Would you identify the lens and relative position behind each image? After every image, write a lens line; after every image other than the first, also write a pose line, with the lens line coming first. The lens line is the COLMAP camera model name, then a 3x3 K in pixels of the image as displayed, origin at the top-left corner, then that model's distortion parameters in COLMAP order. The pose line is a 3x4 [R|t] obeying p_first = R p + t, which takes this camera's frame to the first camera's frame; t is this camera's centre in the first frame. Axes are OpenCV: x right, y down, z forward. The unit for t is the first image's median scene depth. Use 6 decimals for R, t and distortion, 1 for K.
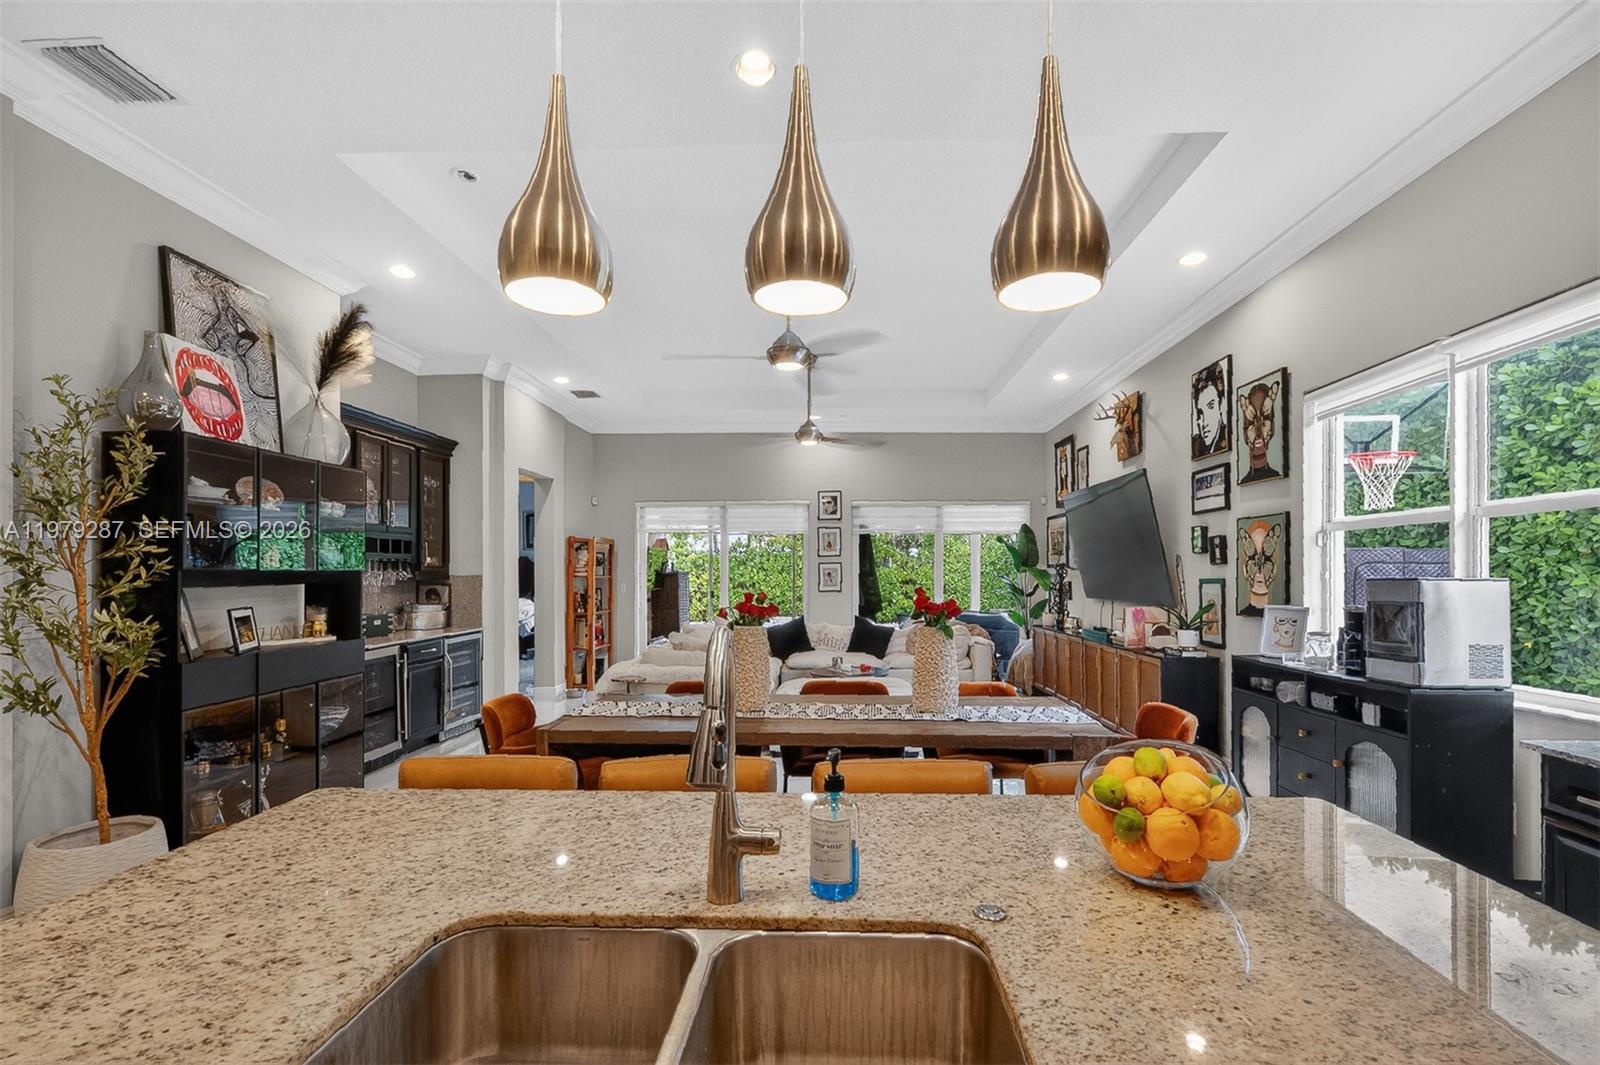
lens RADIAL K [[713.3, 0, 819.9], [0, 713.3, 565.6], [0, 0, 1]] dist [0.018344, 0.000743]
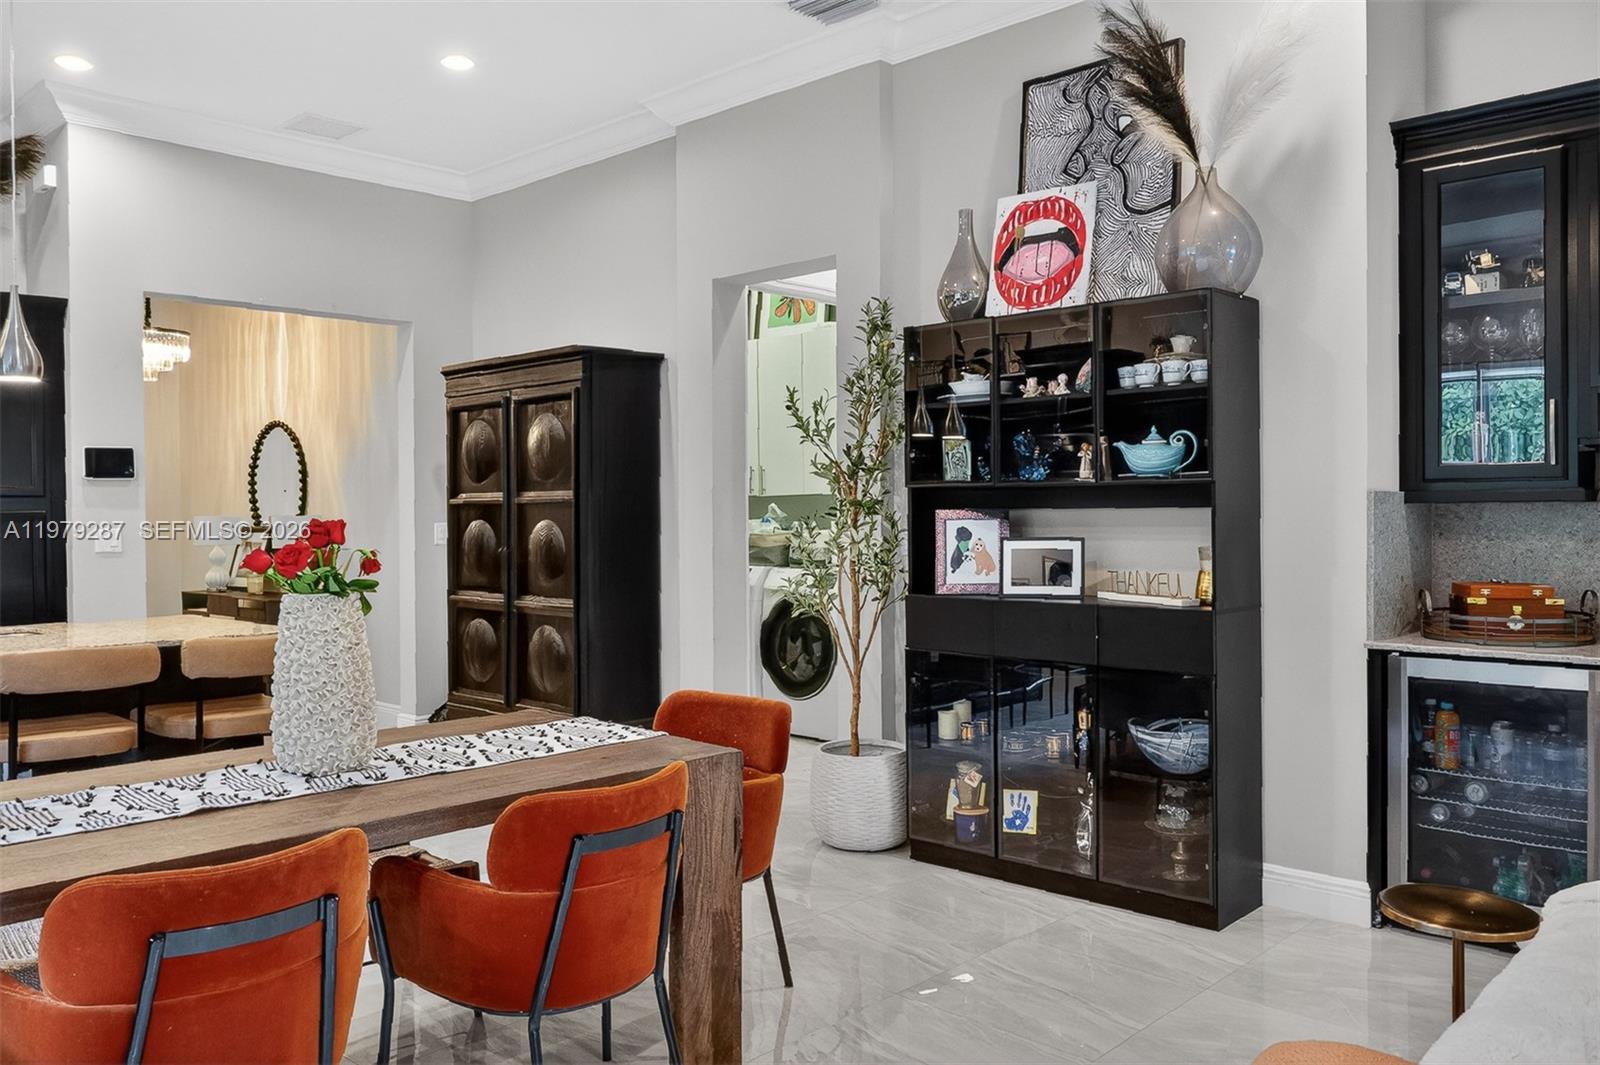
lens RADIAL K [[1217.3, 0, 800.0], [0, 1217.3, 527.6], [0, 0, 1]] dist [0.012382, -0.002325]
pose [[-0.647156, 0.008327, -0.762312, 0.284519], [0.003339, 0.999962, 0.008088, 0.039682], [0.762350, 0.002689, -0.647159, 1.646254]]
